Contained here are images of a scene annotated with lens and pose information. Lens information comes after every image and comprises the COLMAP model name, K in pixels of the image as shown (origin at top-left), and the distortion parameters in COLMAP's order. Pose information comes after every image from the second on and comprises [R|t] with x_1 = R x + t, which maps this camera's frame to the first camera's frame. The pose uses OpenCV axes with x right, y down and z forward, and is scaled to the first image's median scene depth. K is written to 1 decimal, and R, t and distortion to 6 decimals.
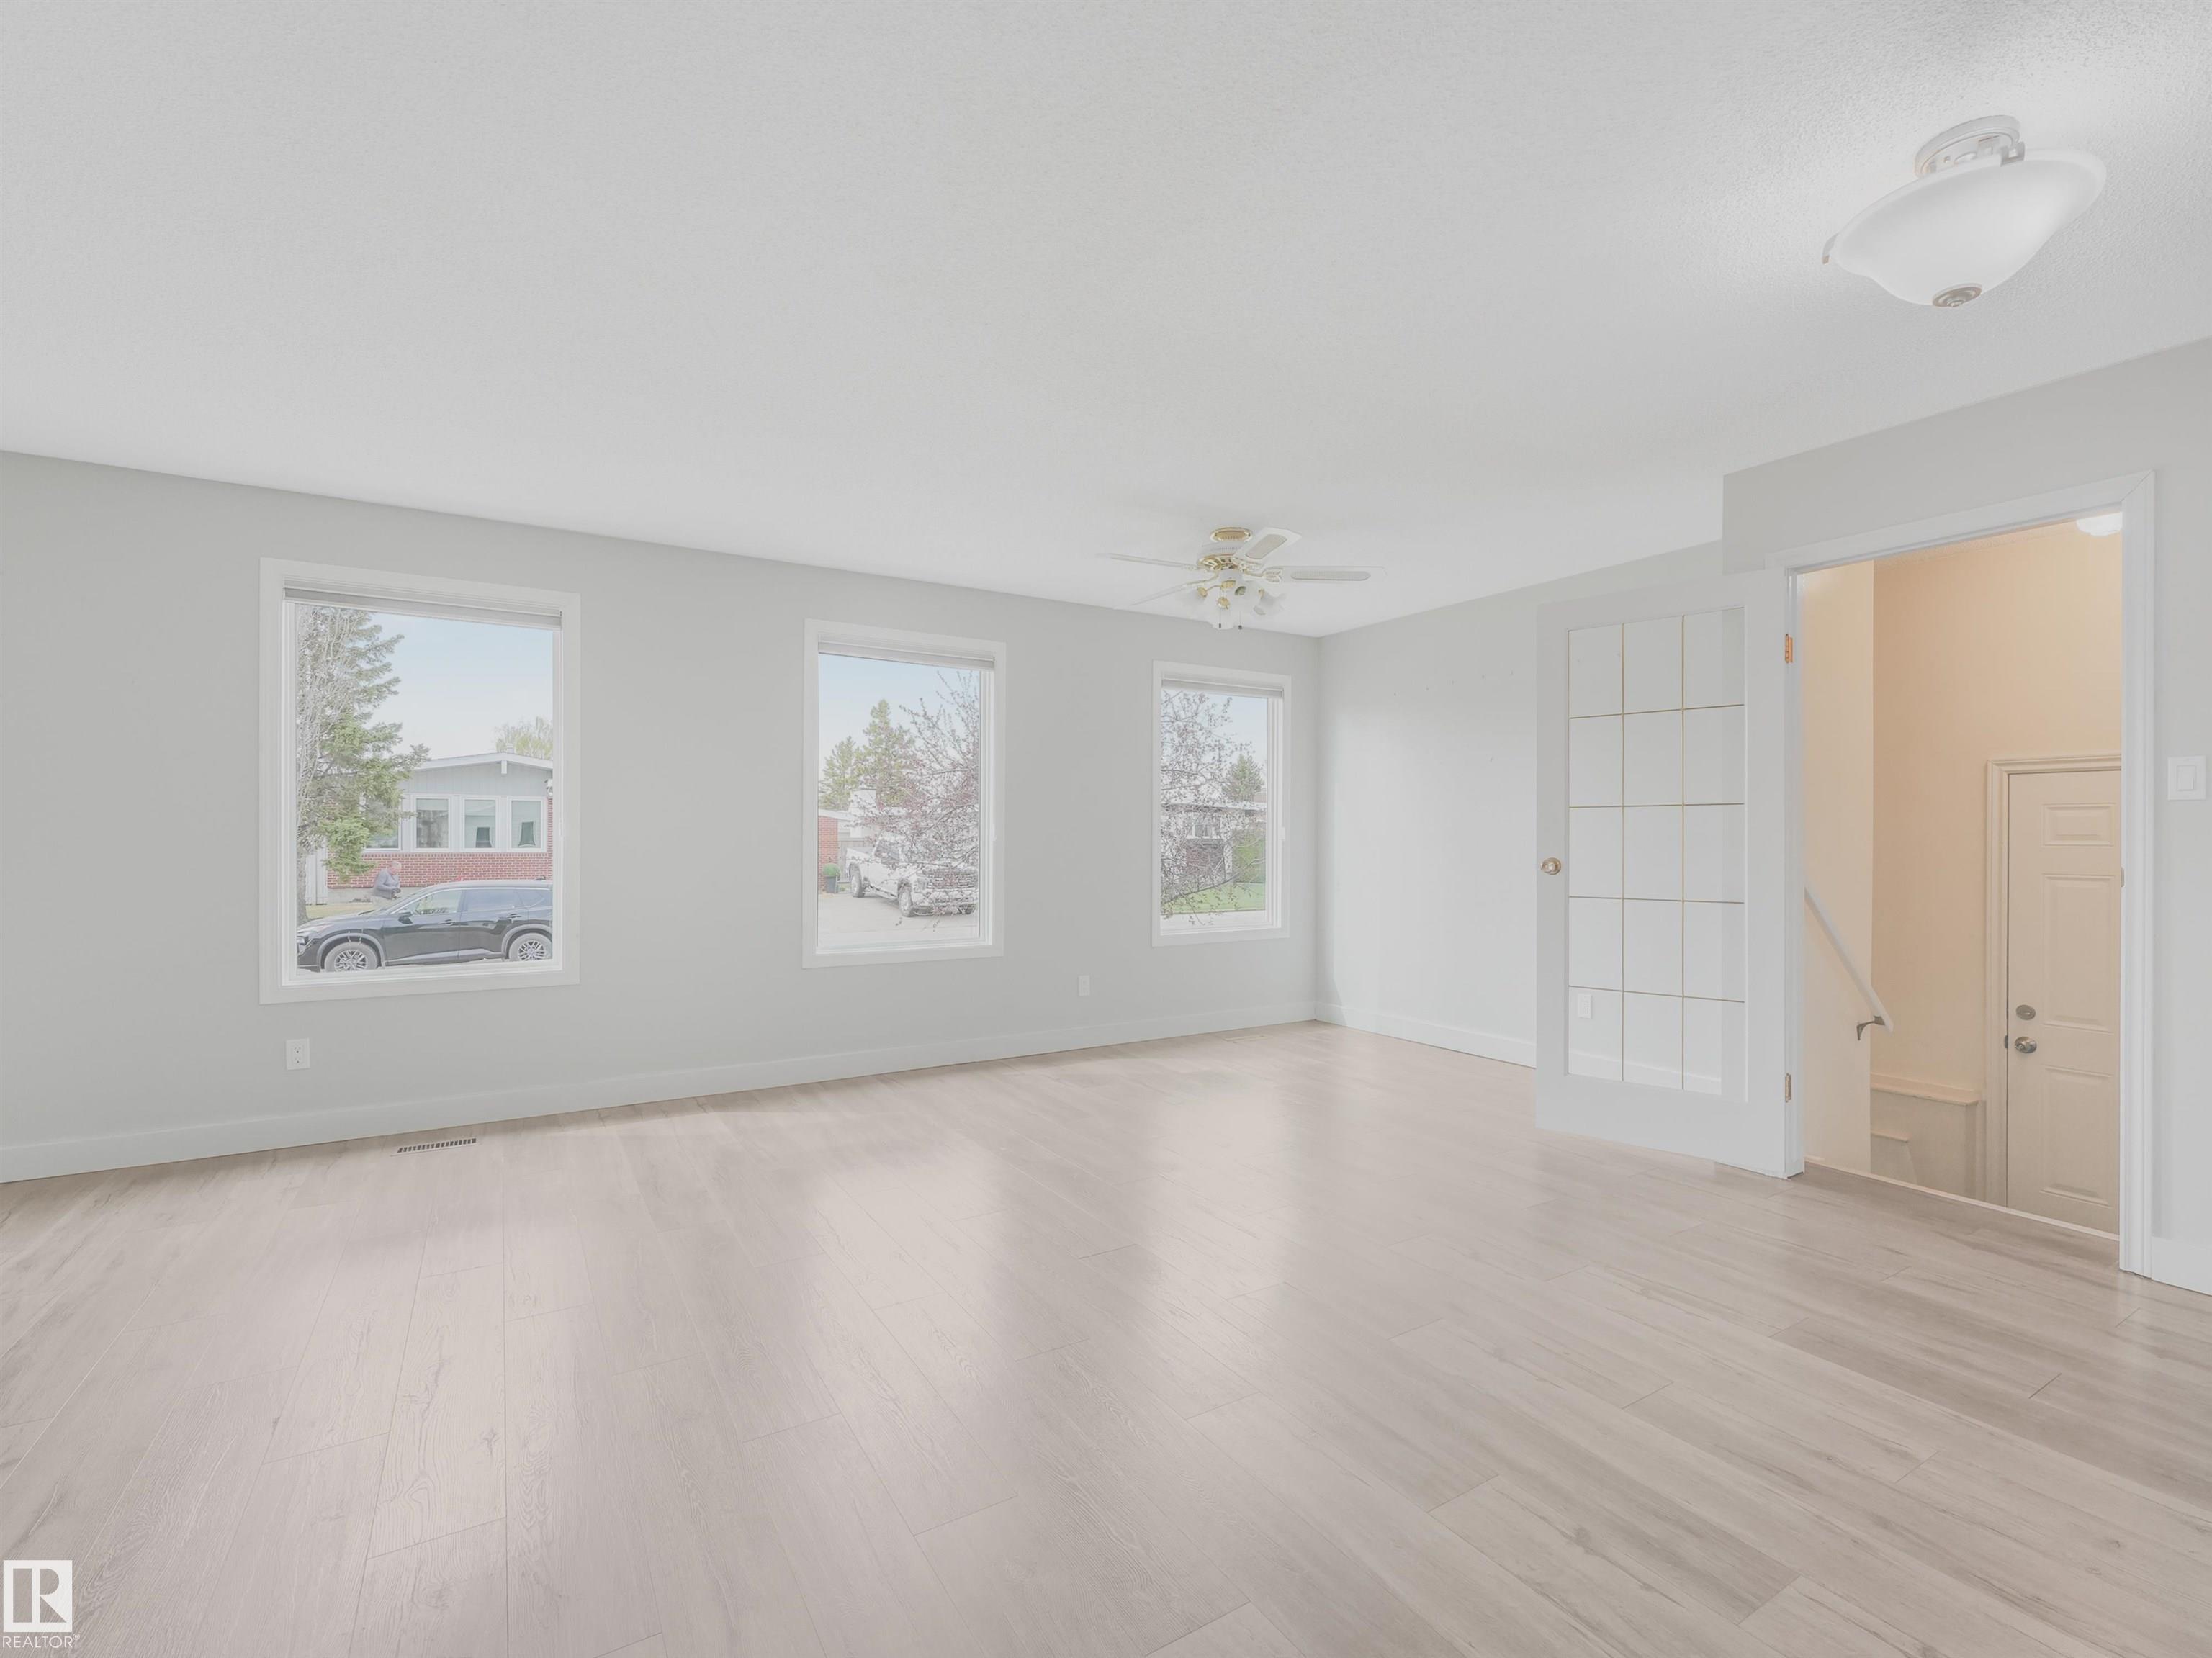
lens RADIAL K [[1005.7, 0, 1097.3], [0, 1005.7, 833.7], [0, 0, 1]] dist [-0.002339, 0.002238]
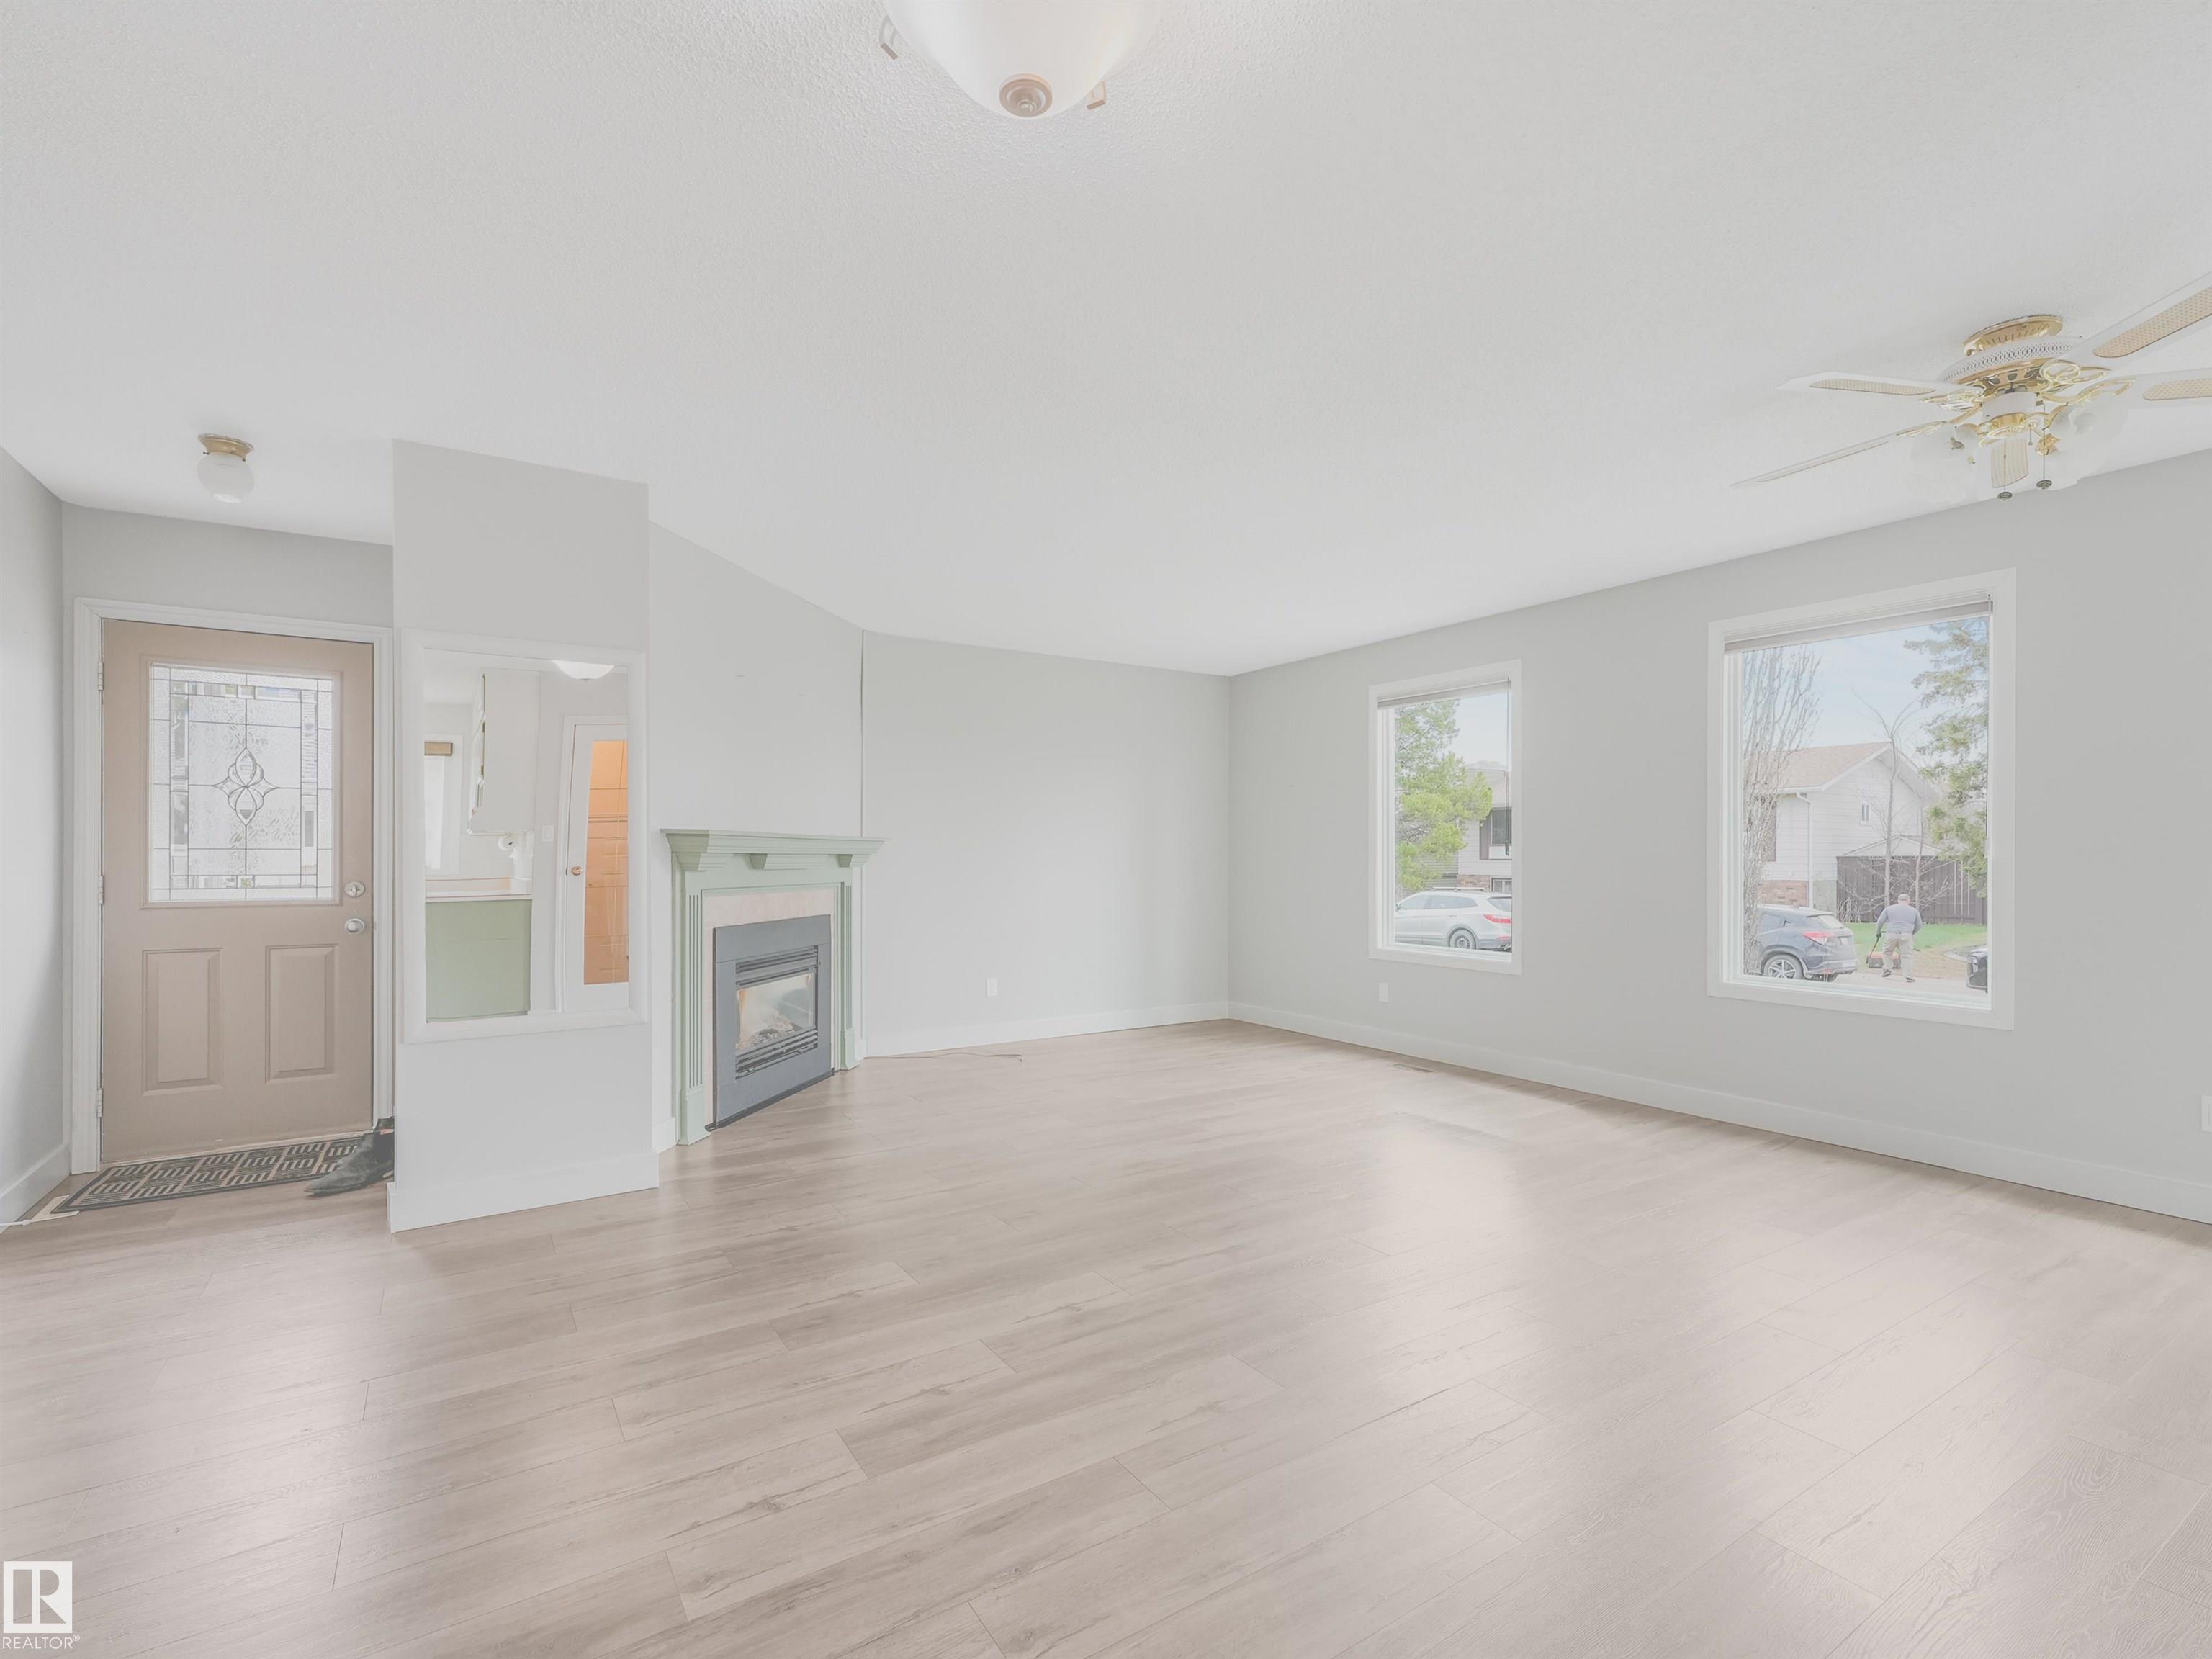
lens RADIAL K [[1005.8, 0, 1119.4], [0, 1005.8, 862.1], [0, 0, 1]] dist [-0.002339, 0.002238]
pose [[0.041866, 0.004551, -0.999113, 0.795663], [-0.000365, 0.999990, 0.004540, 0.005368], [0.999123, 0.000174, 0.041867, 0.526039]]
